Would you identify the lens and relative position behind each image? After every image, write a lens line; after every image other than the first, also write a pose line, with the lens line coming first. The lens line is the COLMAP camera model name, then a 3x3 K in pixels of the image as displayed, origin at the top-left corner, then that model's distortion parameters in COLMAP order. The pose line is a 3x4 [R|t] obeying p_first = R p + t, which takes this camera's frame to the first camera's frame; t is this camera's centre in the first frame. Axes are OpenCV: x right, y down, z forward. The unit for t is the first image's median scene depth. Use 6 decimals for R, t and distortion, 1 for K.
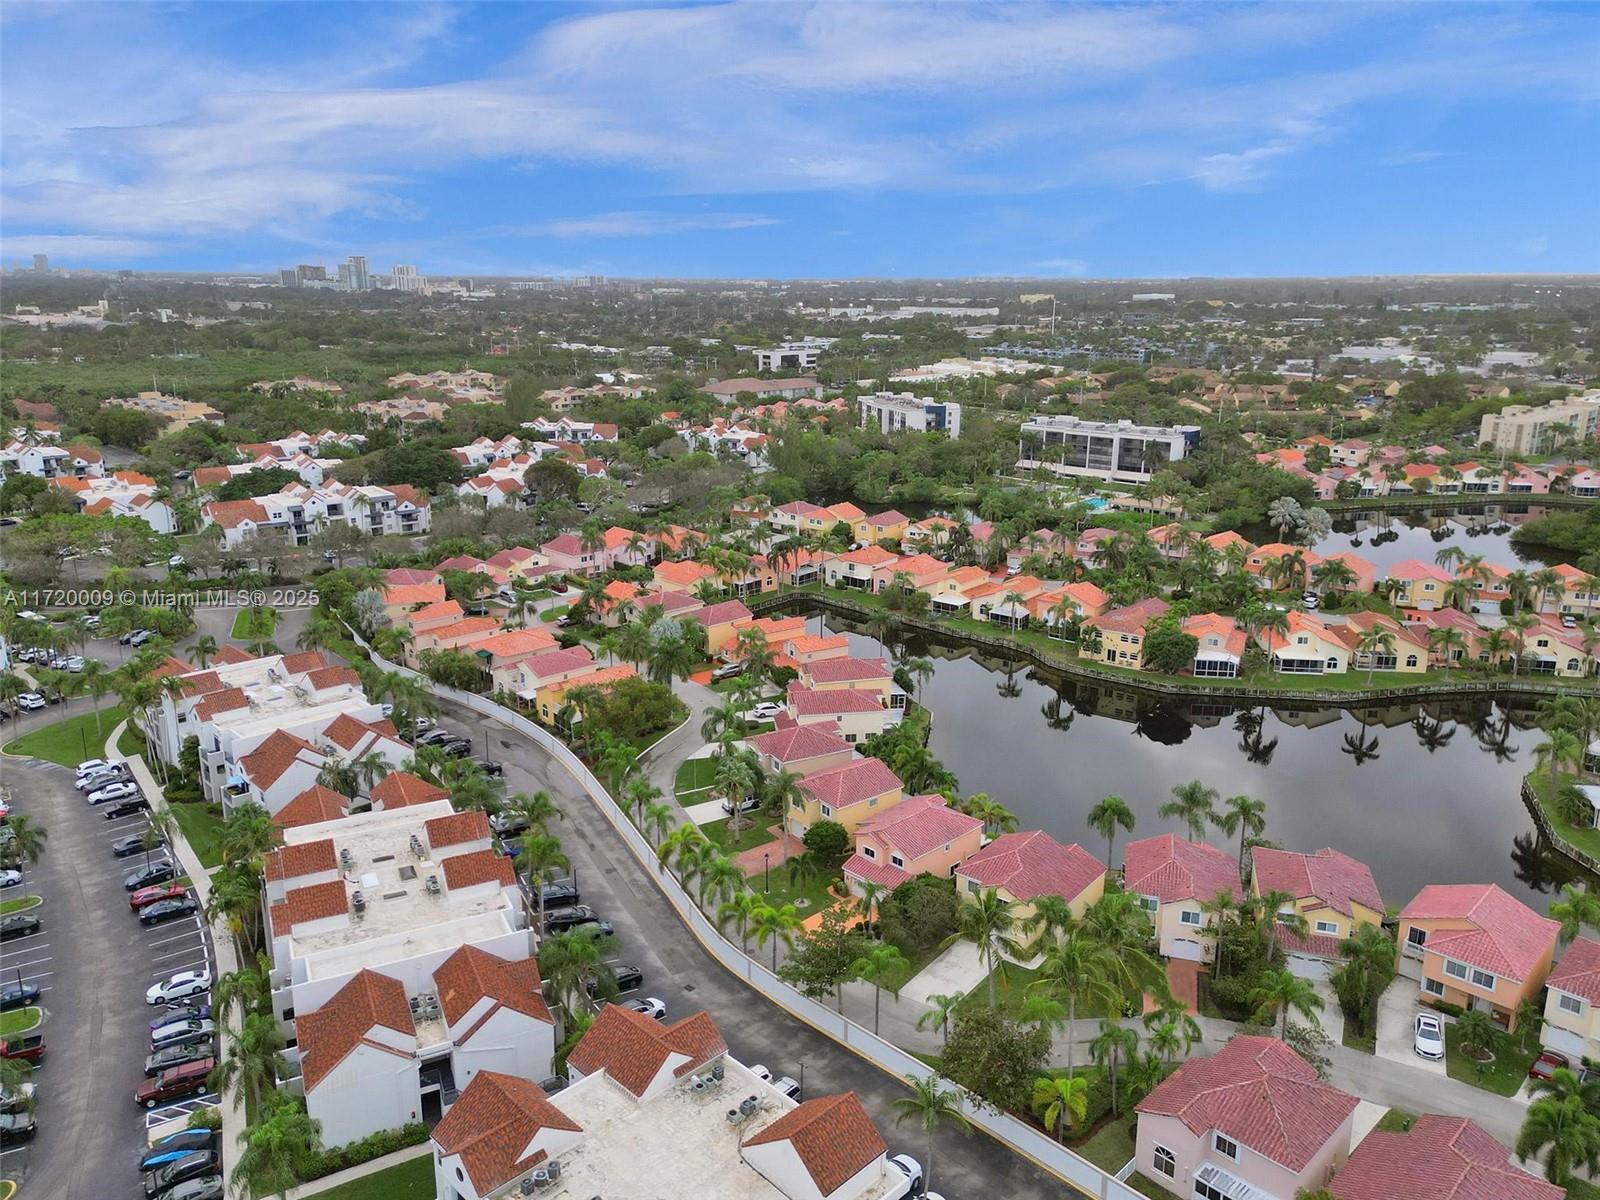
lens RADIAL K [[1186.2, 0, 794.4], [0, 1186.2, 610.8], [0, 0, 1]] dist [0.123204, -0.134879]
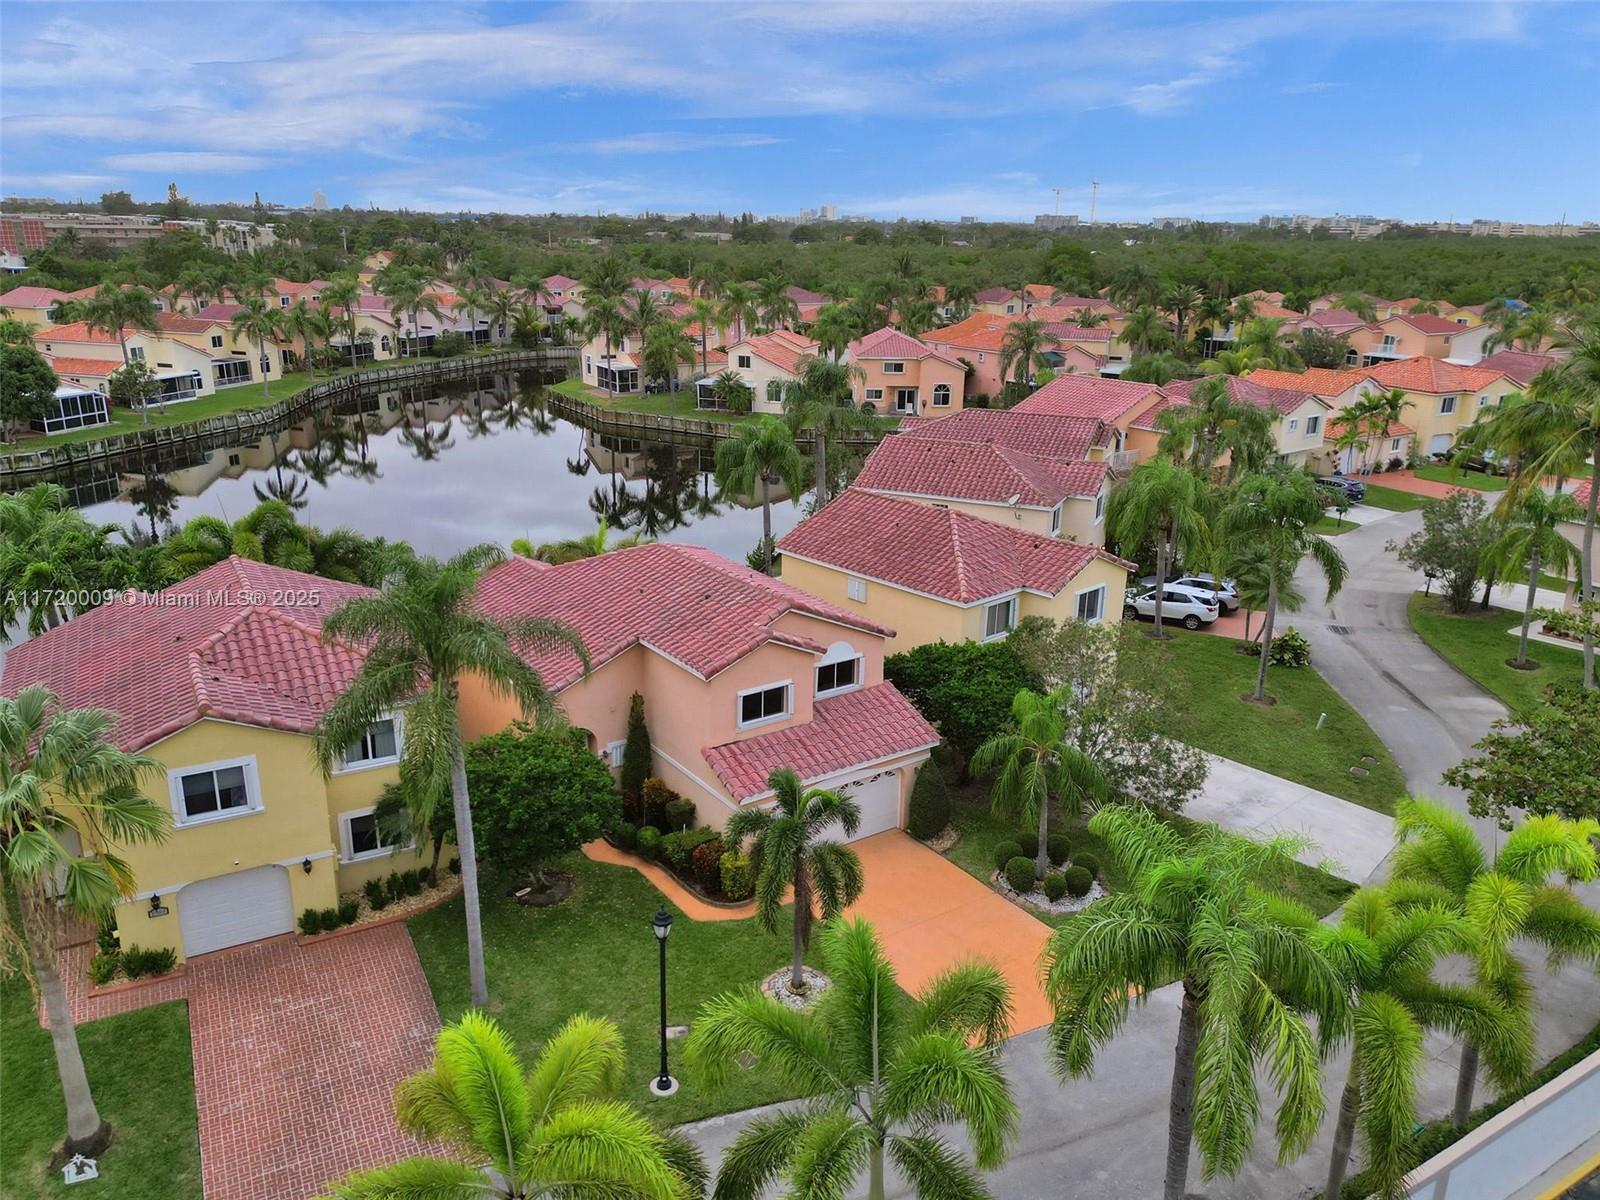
lens RADIAL K [[1181.1, 0, 794.3], [0, 1181.1, 599.8], [0, 0, 1]] dist [0.090787, -0.072420]
pose [[0.153334, -0.297962, 0.942182, -0.120680], [0.256546, 0.932768, 0.253233, 0.068813], [-0.954292, 0.202884, 0.219466, 0.578015]]
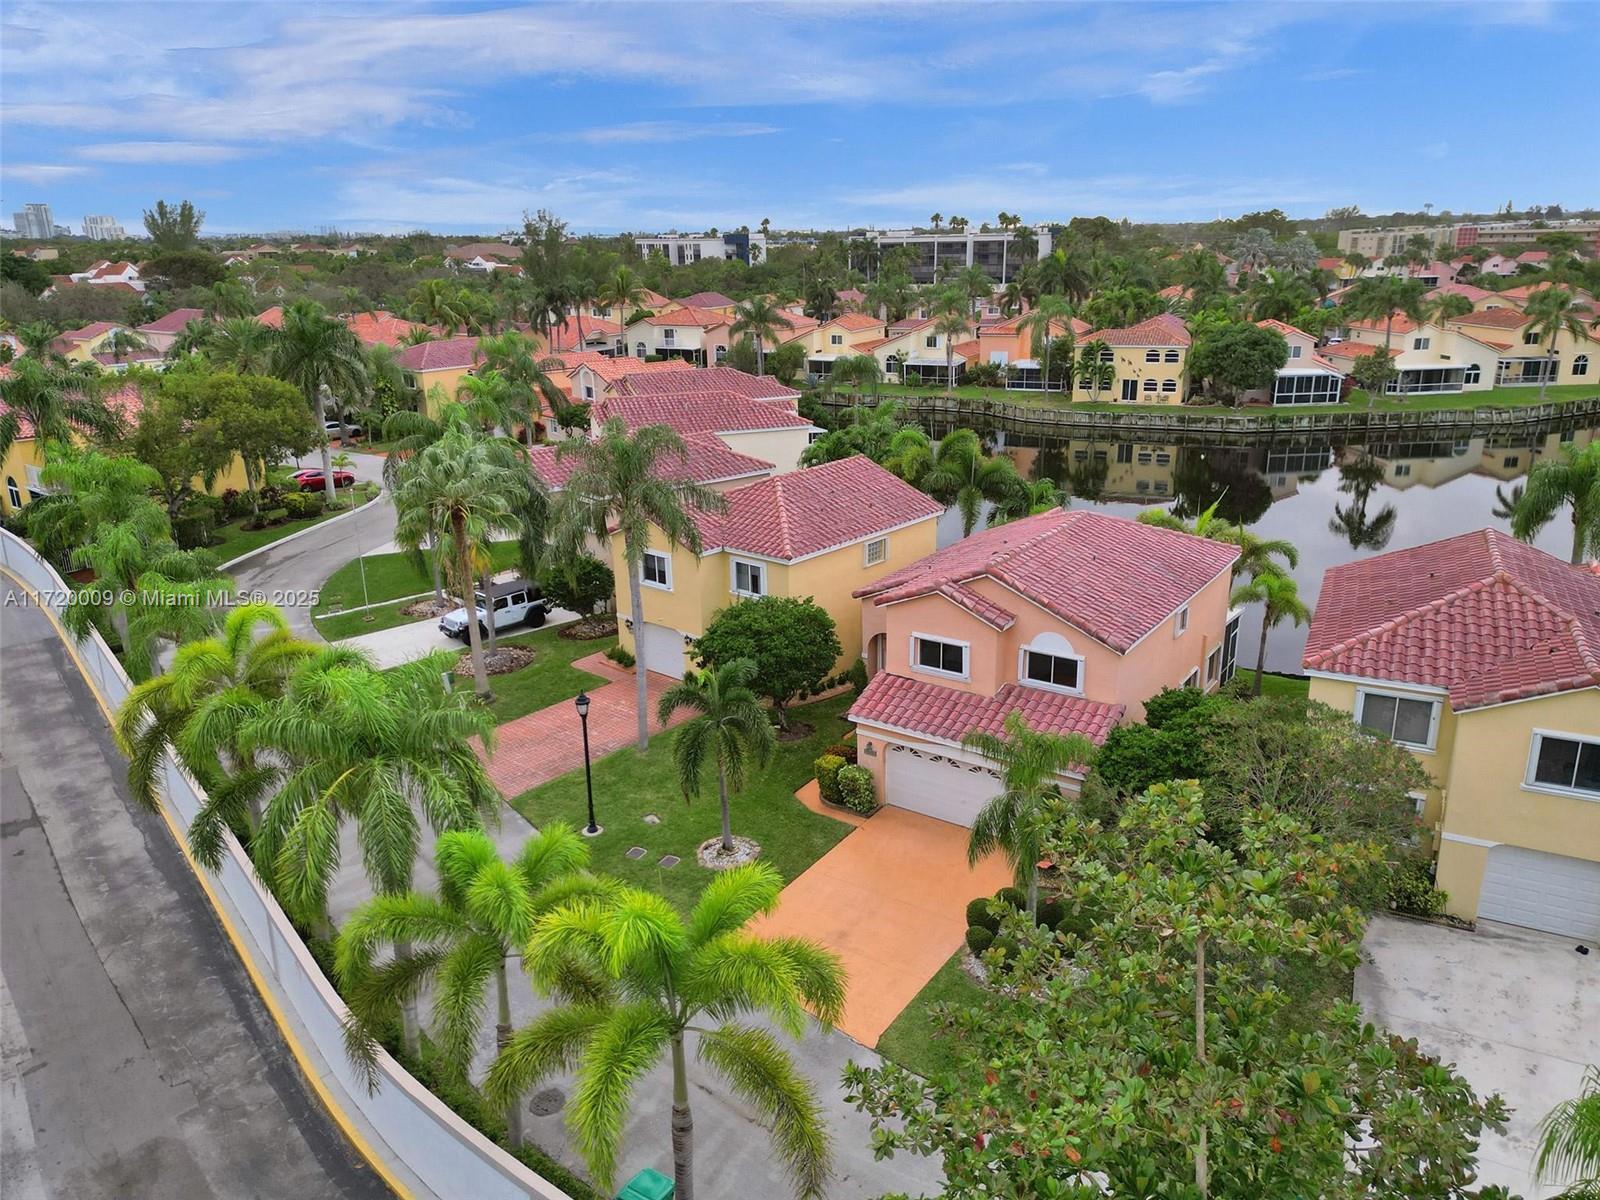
lens RADIAL K [[1153.4, 0, 797.4], [0, 1153.4, 605.0], [0, 0, 1]] dist [0.117956, -0.124748]
pose [[0.979398, -0.078000, 0.186265, -0.014278], [0.072480, 0.996710, 0.036275, 0.110873], [-0.188482, -0.022027, 0.981830, 0.455422]]
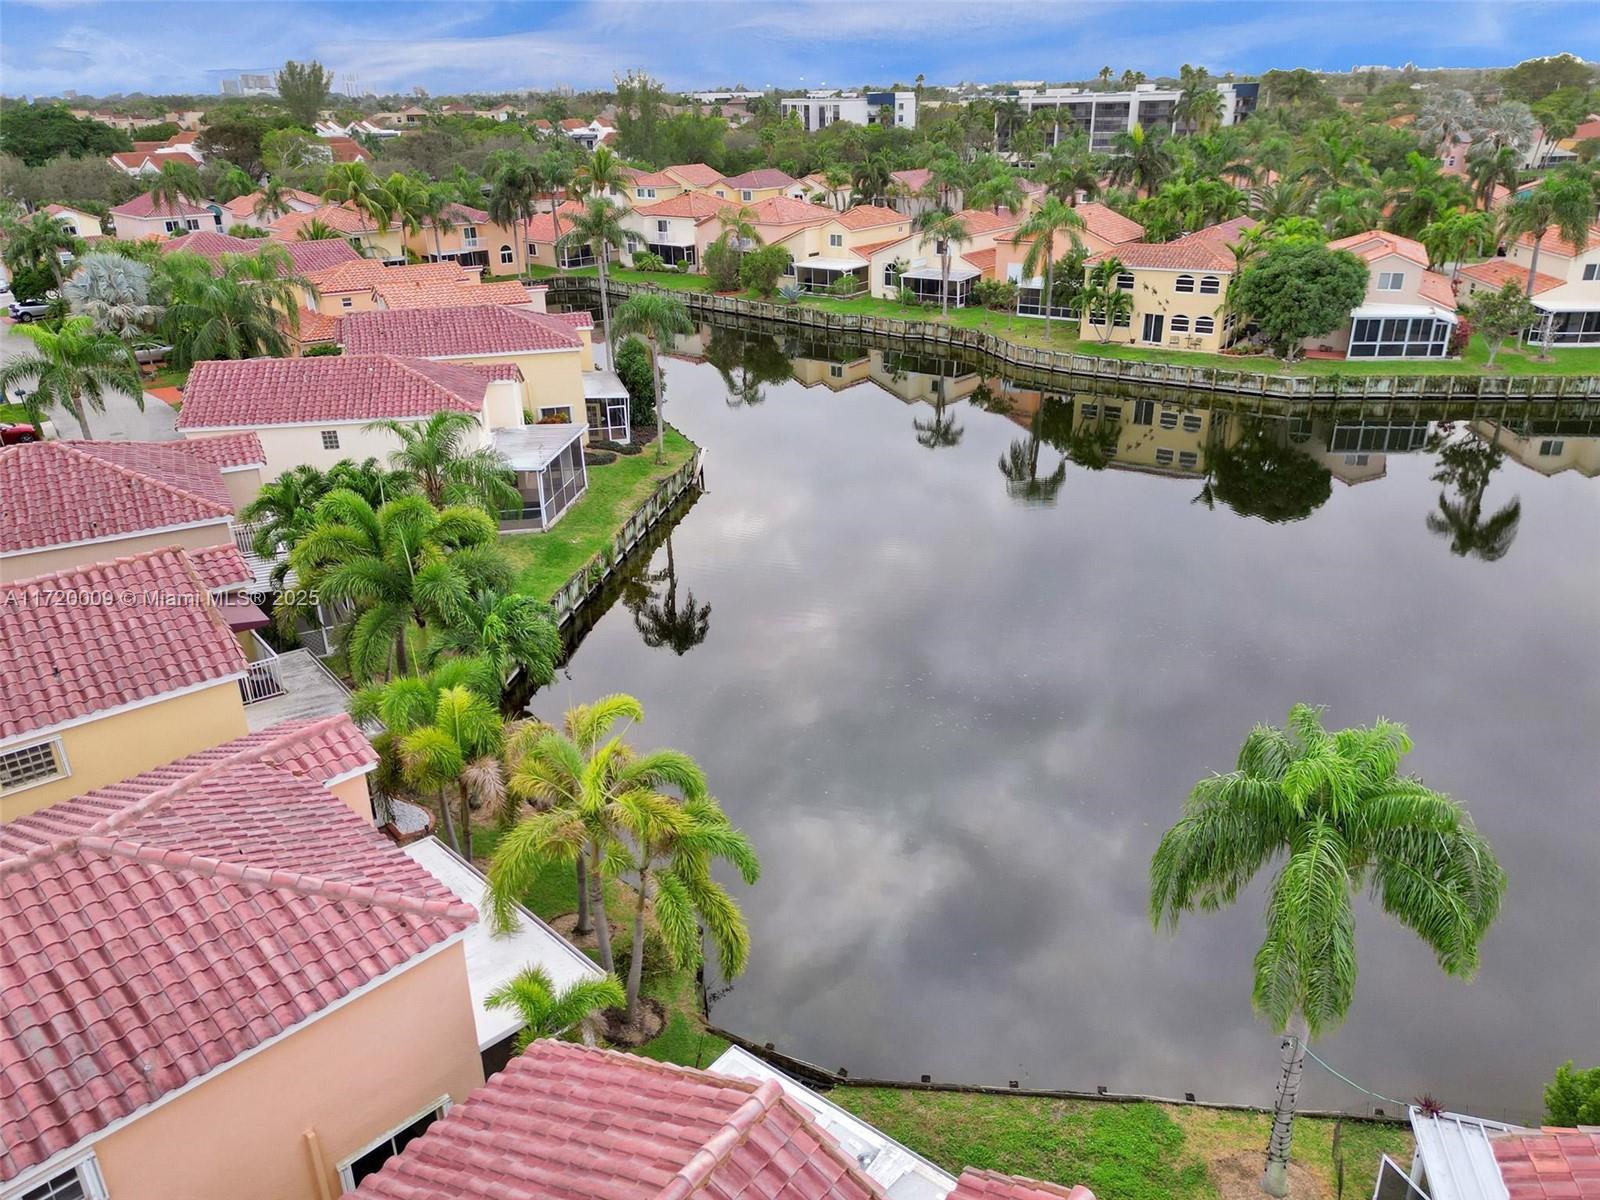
lens RADIAL K [[1148.6, 0, 800.0], [0, 1148.6, 600.0], [0, 0, 1]] dist [0.113418, -0.100744]
pose [[0.999706, -0.024101, 0.002568, 0.129452], [0.023544, 0.990814, 0.133168, 0.076724], [-0.005754, -0.133068, 0.991090, 0.554337]]
